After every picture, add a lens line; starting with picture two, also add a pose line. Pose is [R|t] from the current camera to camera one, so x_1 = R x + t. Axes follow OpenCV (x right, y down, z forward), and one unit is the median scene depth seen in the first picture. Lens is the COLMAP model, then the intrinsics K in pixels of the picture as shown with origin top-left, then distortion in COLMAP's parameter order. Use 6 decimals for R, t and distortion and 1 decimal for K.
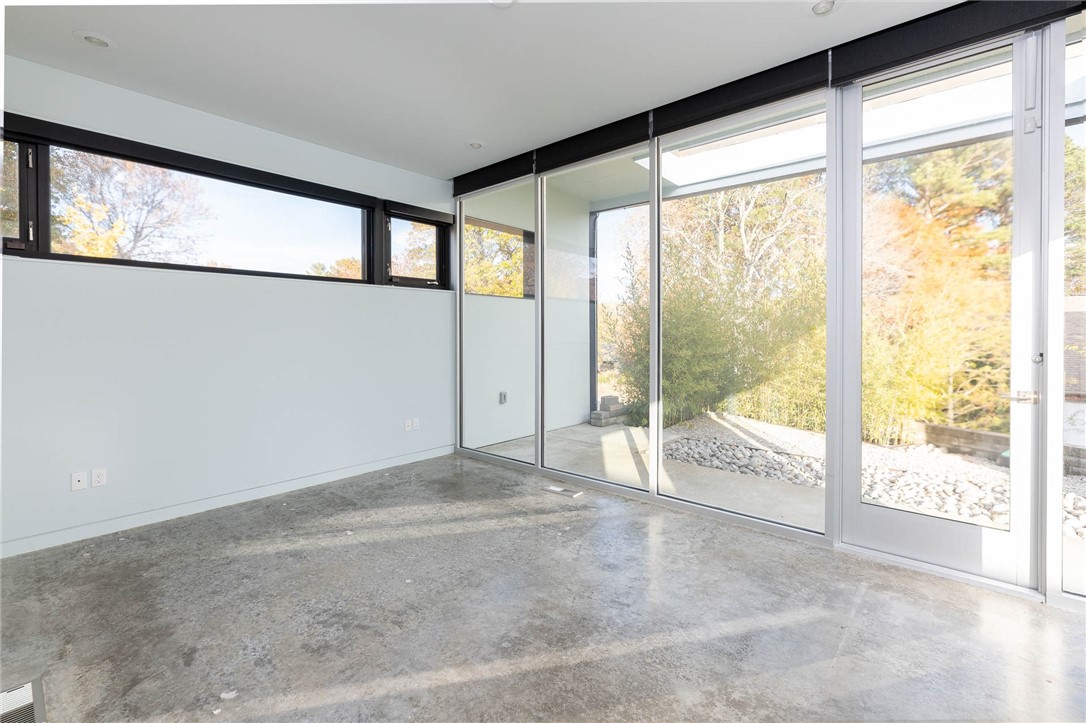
lens RADIAL K [[473.9, 0, 547.0], [0, 473.9, 334.8], [0, 0, 1]] dist [-0.000411, -0.000041]
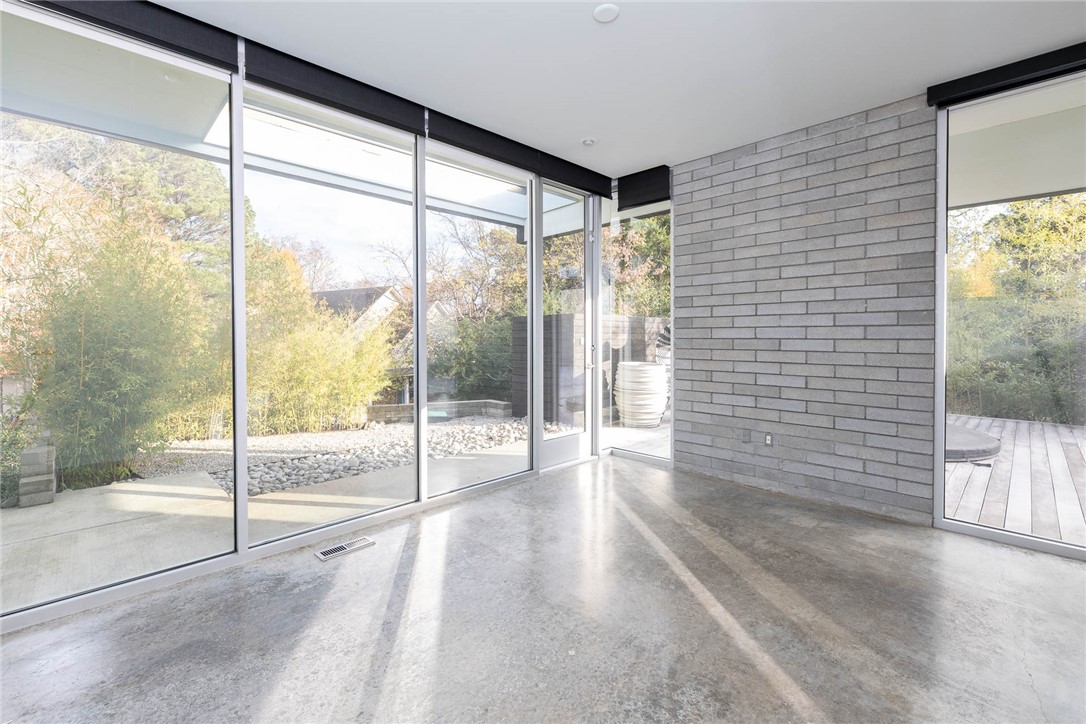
lens RADIAL K [[474.5, 0, 541.6], [0, 474.5, 348.6], [0, 0, 1]] dist [0.001012, 0.000206]
pose [[0.077832, -0.024234, 0.996672, -1.238911], [0.001408, 0.999706, 0.024198, -0.005169], [-0.996966, -0.000480, 0.077843, 1.145547]]
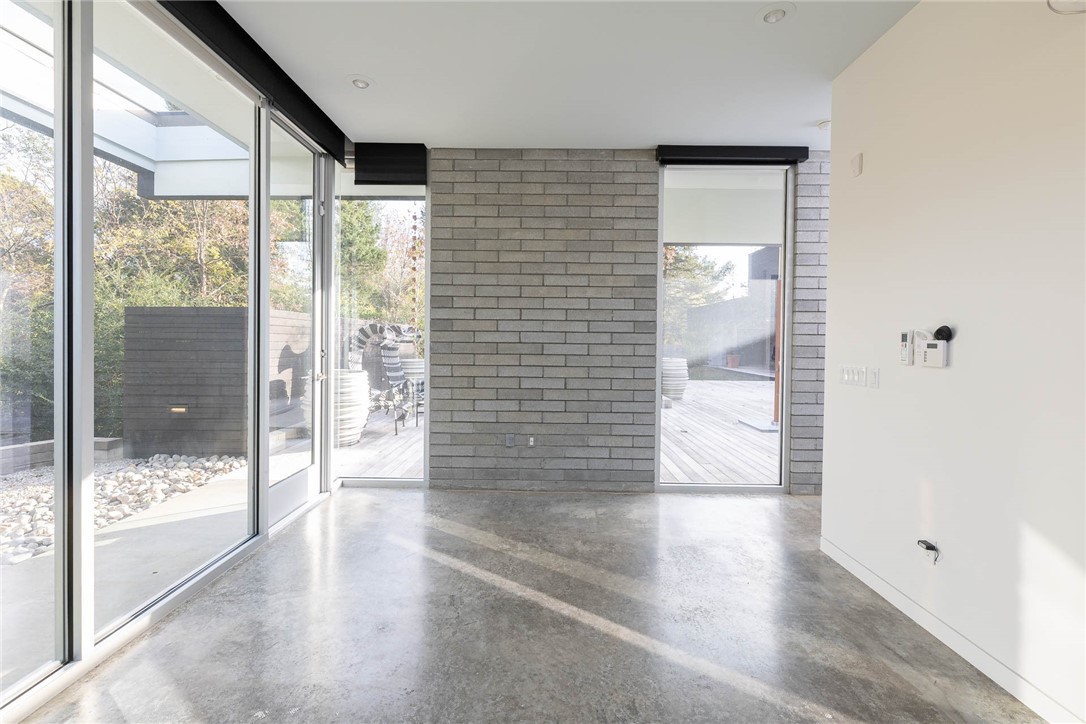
lens RADIAL K [[474.5, 0, 541.6], [0, 474.5, 348.6], [0, 0, 1]] dist [0.001012, 0.000206]
pose [[-0.649446, -0.018391, 0.760185, -0.800732], [-0.008991, 0.999823, 0.016507, -0.007189], [-0.760354, 0.003885, -0.649497, 1.612643]]
